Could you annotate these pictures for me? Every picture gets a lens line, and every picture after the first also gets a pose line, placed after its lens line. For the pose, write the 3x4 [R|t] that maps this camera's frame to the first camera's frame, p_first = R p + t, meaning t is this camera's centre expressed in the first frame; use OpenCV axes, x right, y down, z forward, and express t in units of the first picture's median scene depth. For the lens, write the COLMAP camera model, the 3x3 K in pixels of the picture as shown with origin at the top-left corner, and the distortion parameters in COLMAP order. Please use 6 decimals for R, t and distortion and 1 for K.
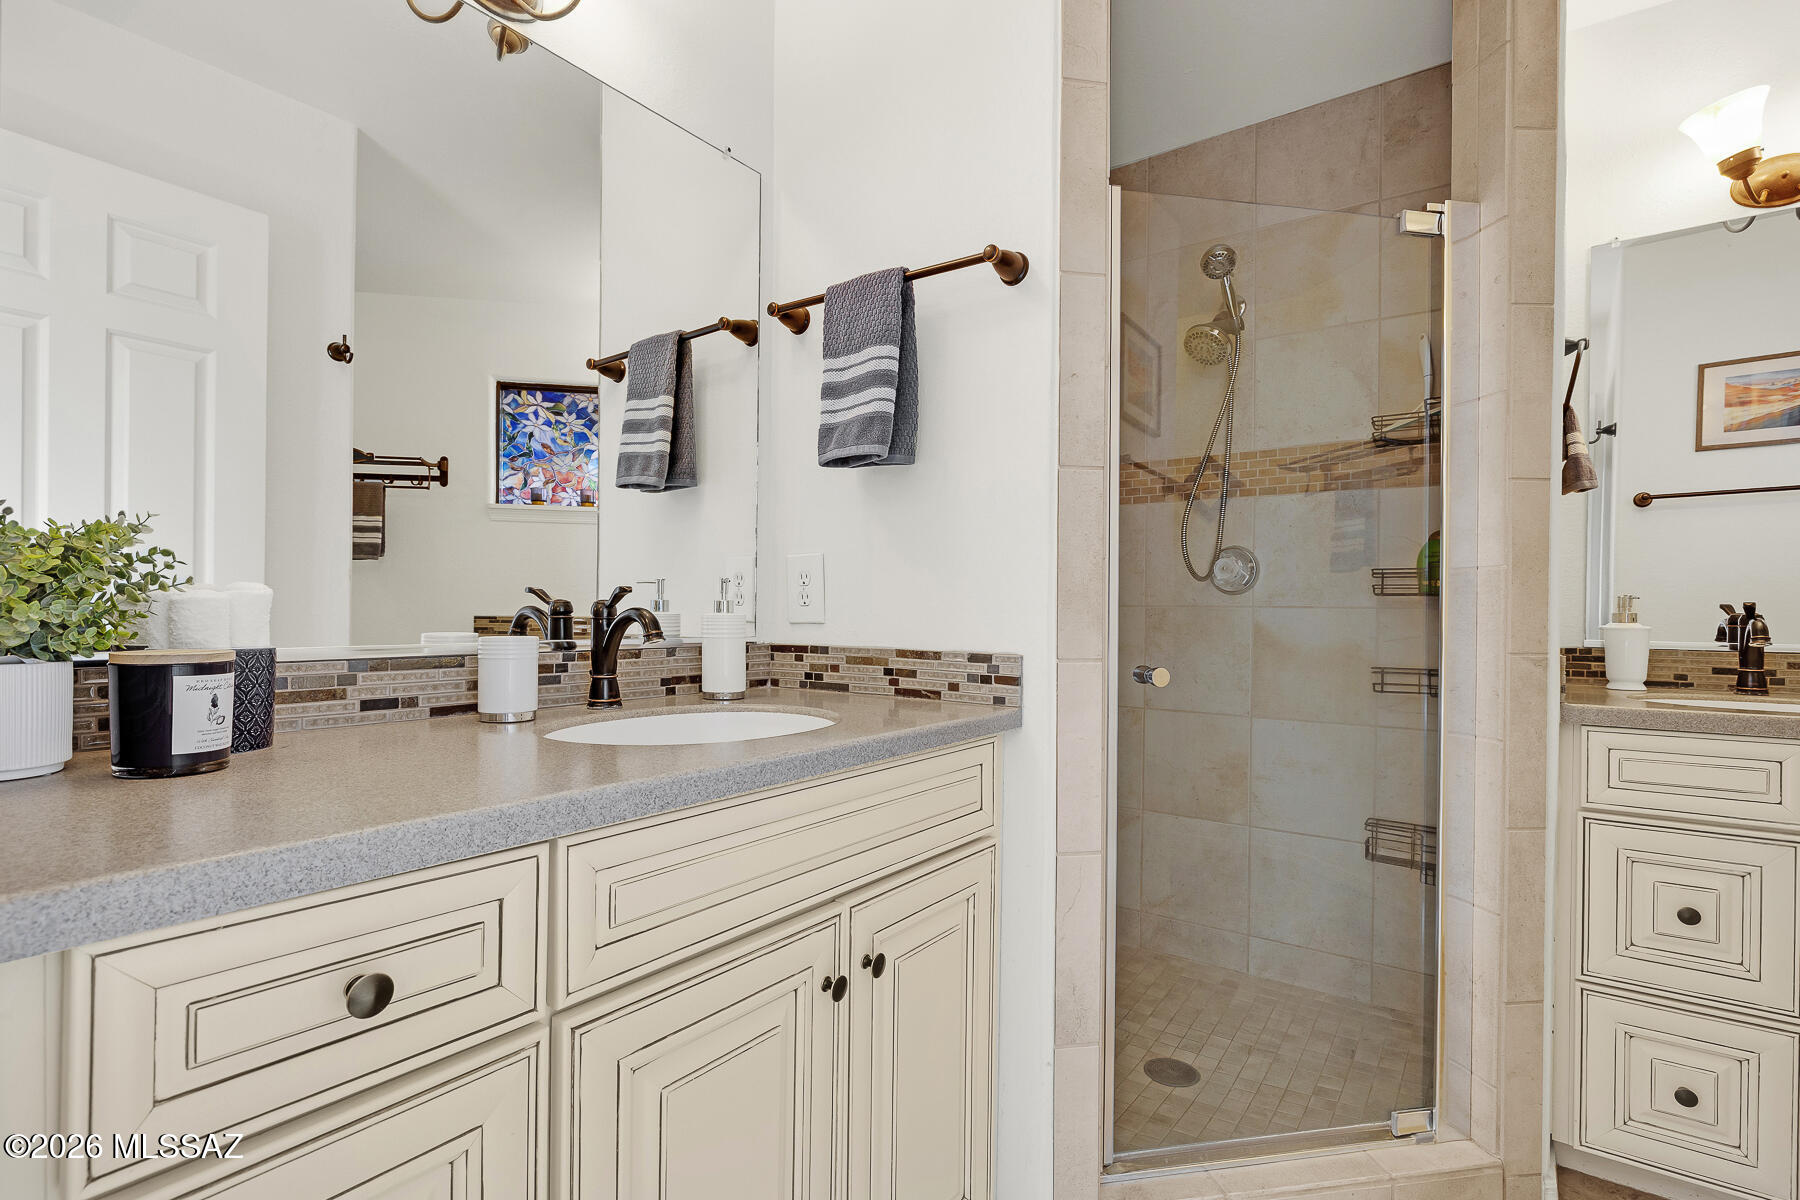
lens RADIAL K [[813.4, 0, 895.9], [0, 813.4, 618.7], [0, 0, 1]] dist [-0.002049, -0.000403]
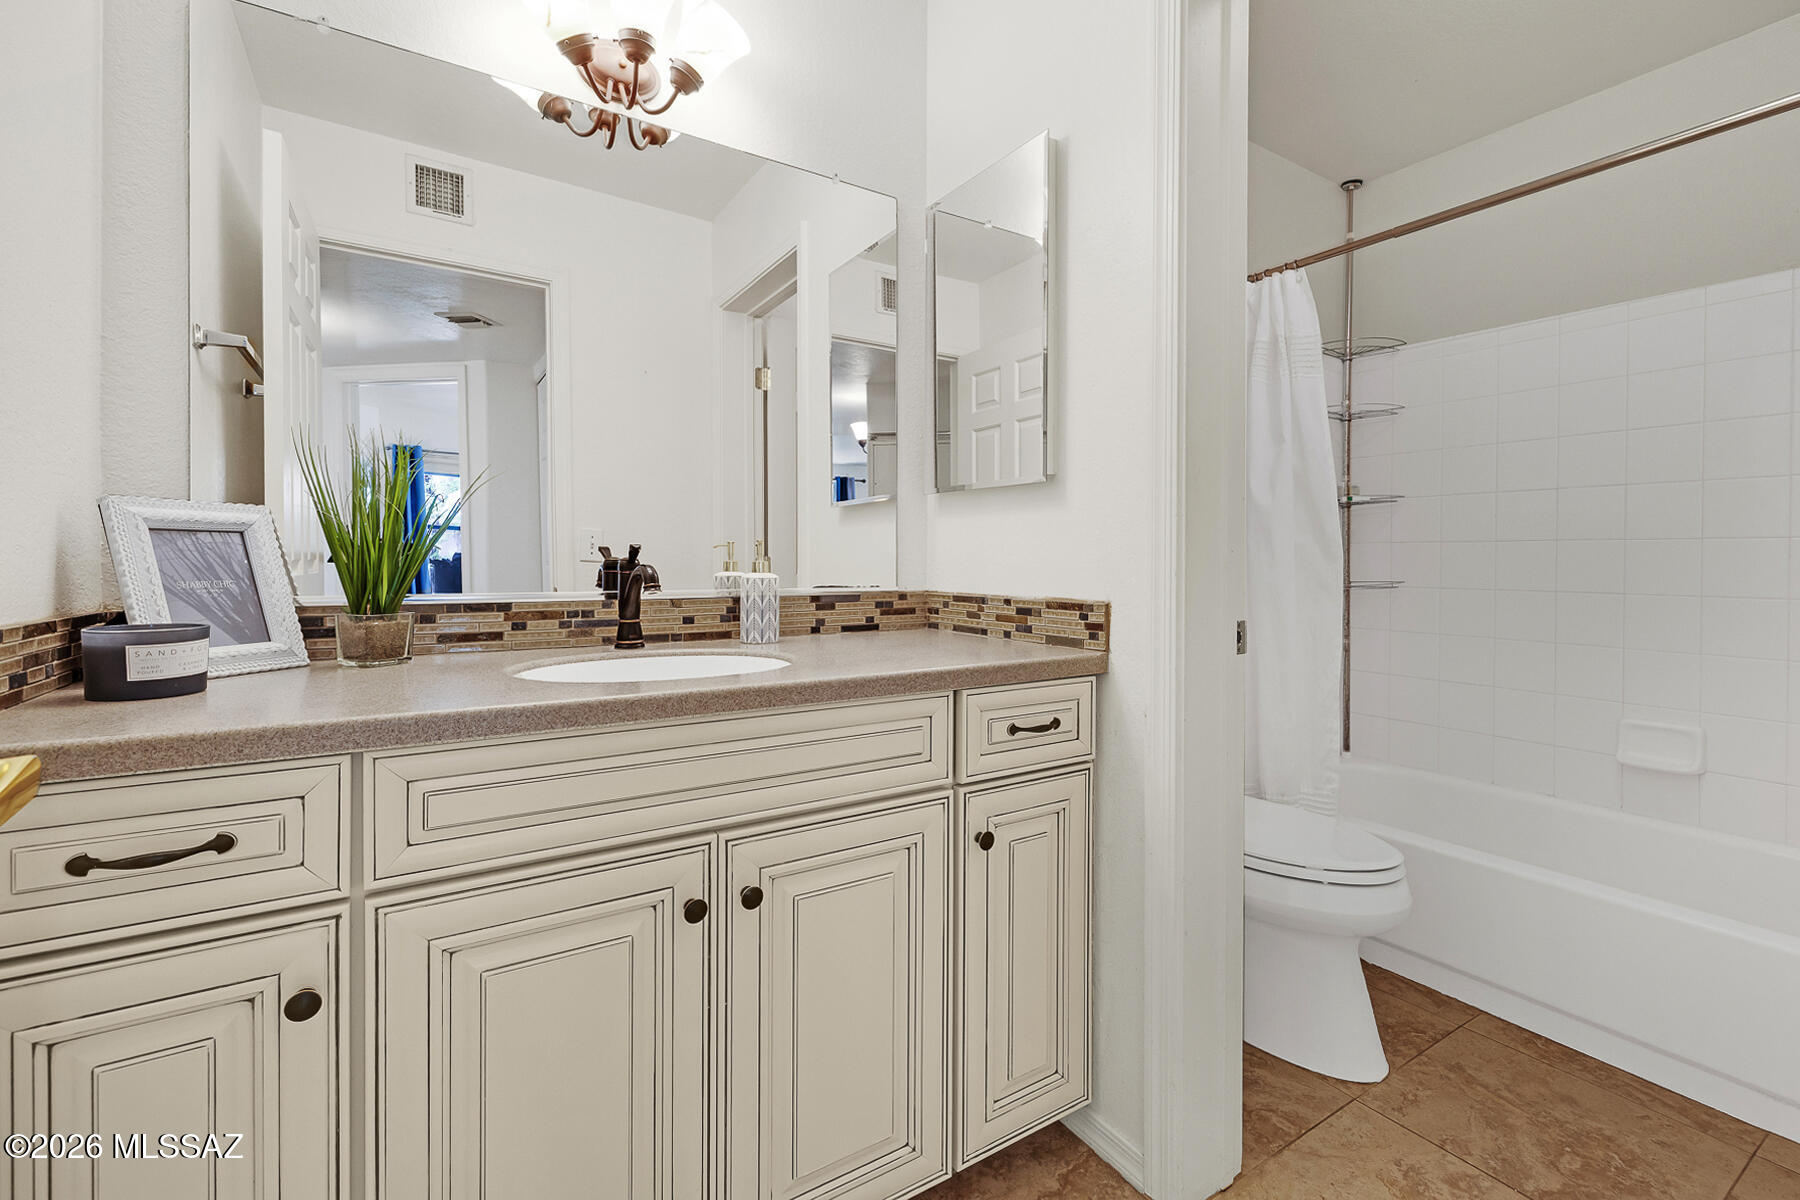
lens RADIAL K [[801.8, 0, 884.3], [0, 801.8, 565.9], [0, 0, 1]] dist [-0.002822, -0.000339]
pose [[0.943691, -0.007206, -0.330750, 0.705060], [0.007548, 0.999971, -0.000250, 0.002276], [0.330742, -0.002260, 0.943718, 0.129460]]
